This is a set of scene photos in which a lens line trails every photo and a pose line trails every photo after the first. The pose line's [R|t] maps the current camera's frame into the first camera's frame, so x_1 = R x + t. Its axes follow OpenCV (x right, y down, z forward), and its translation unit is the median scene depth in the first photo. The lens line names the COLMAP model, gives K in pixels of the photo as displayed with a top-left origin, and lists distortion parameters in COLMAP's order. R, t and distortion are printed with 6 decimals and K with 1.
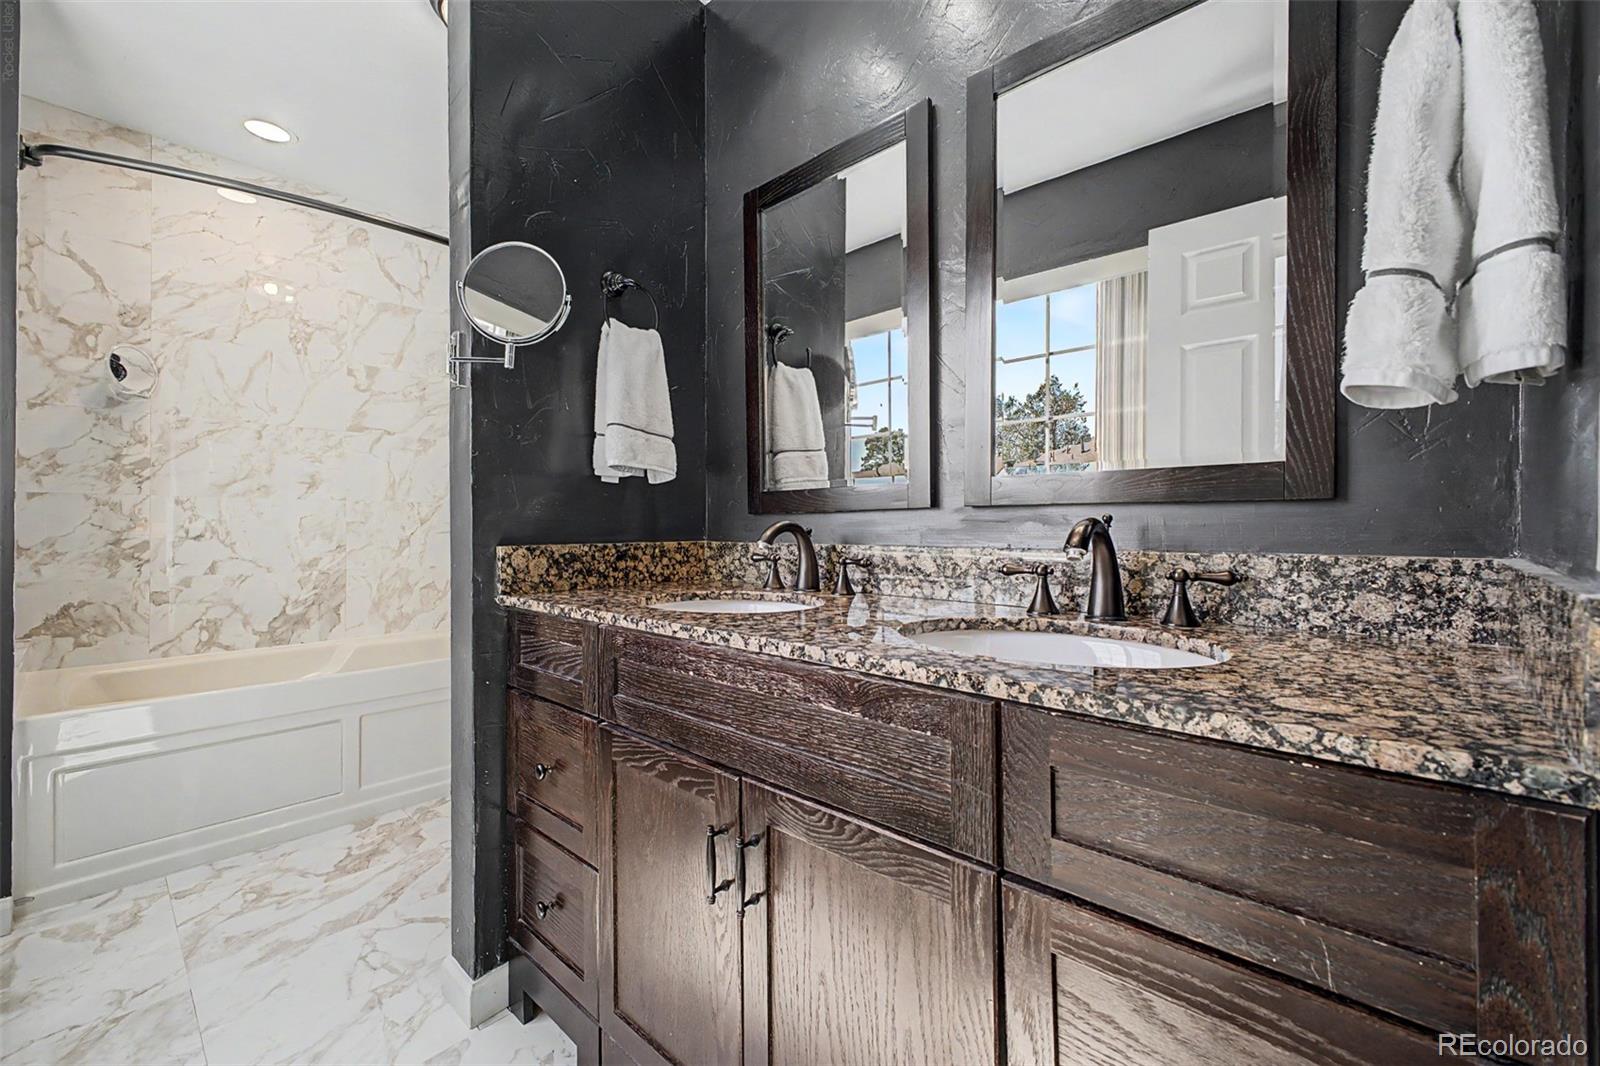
lens RADIAL K [[626.2, 0, 804.2], [0, 626.2, 528.4], [0, 0, 1]] dist [0.013330, -0.002291]
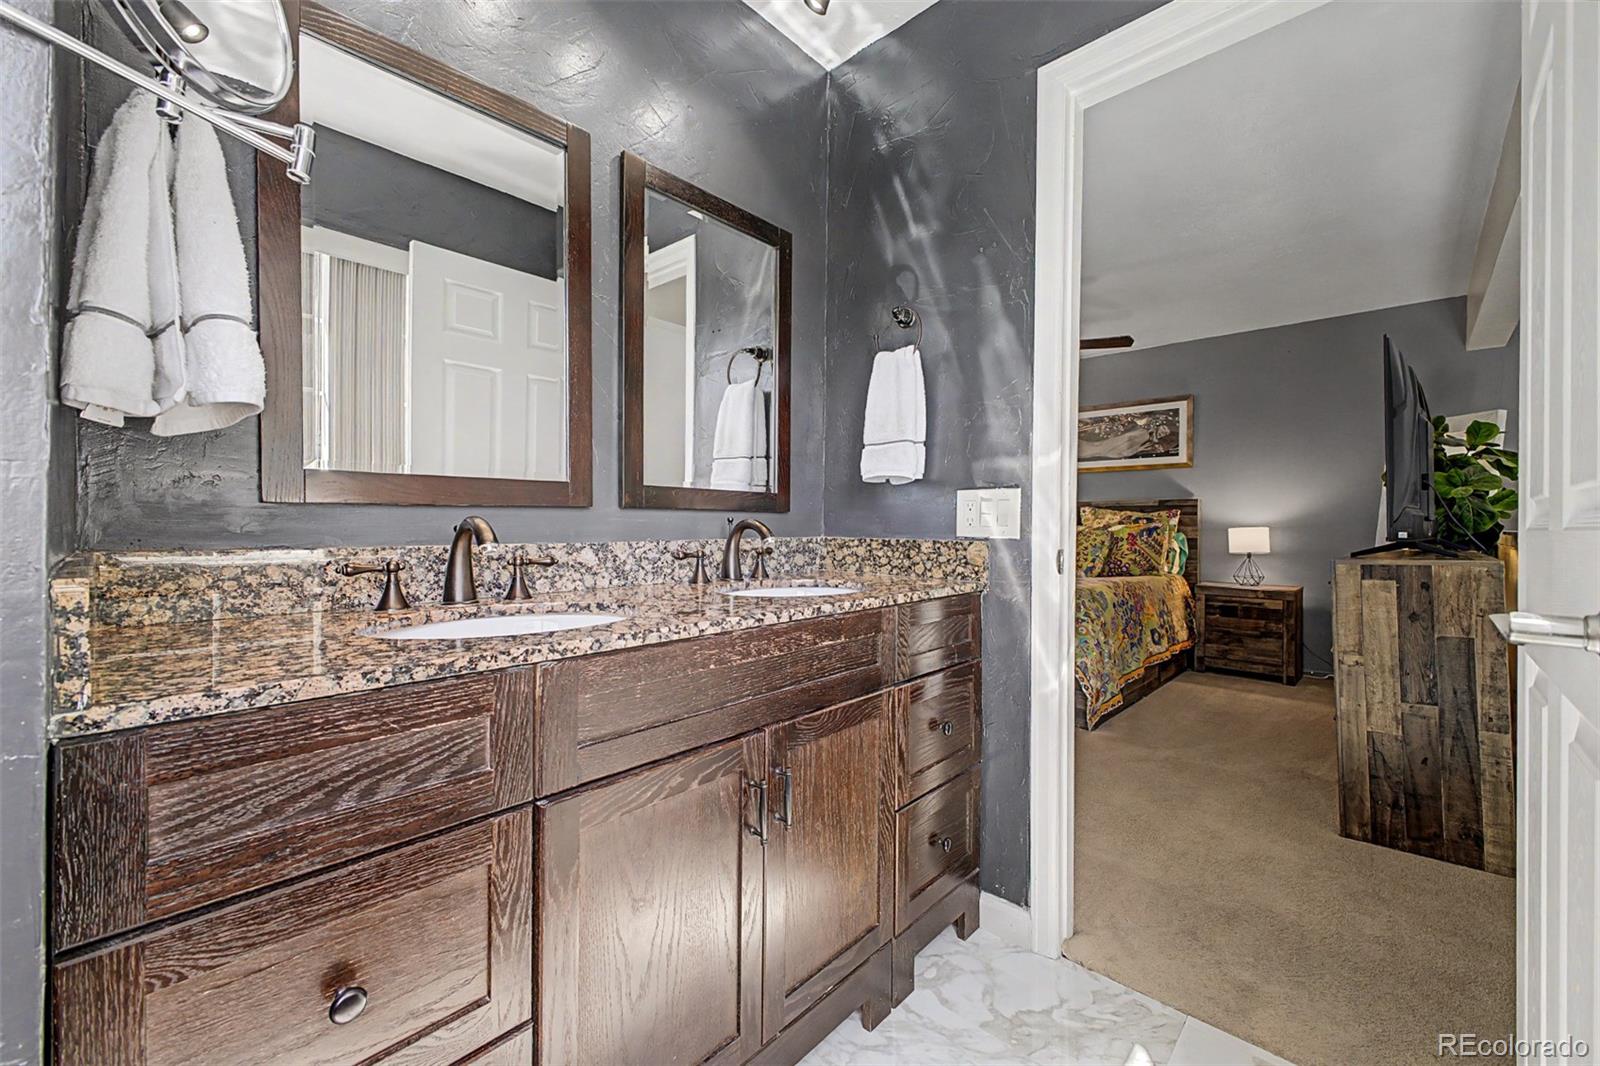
lens RADIAL K [[626.2, 0, 800.9], [0, 626.2, 523.9], [0, 0, 1]] dist [0.013330, -0.002291]
pose [[0.040383, -0.001796, 0.999183, -1.053232], [-0.001561, 0.999997, 0.001861, -0.006010], [-0.999183, -0.001635, 0.040380, 0.704820]]
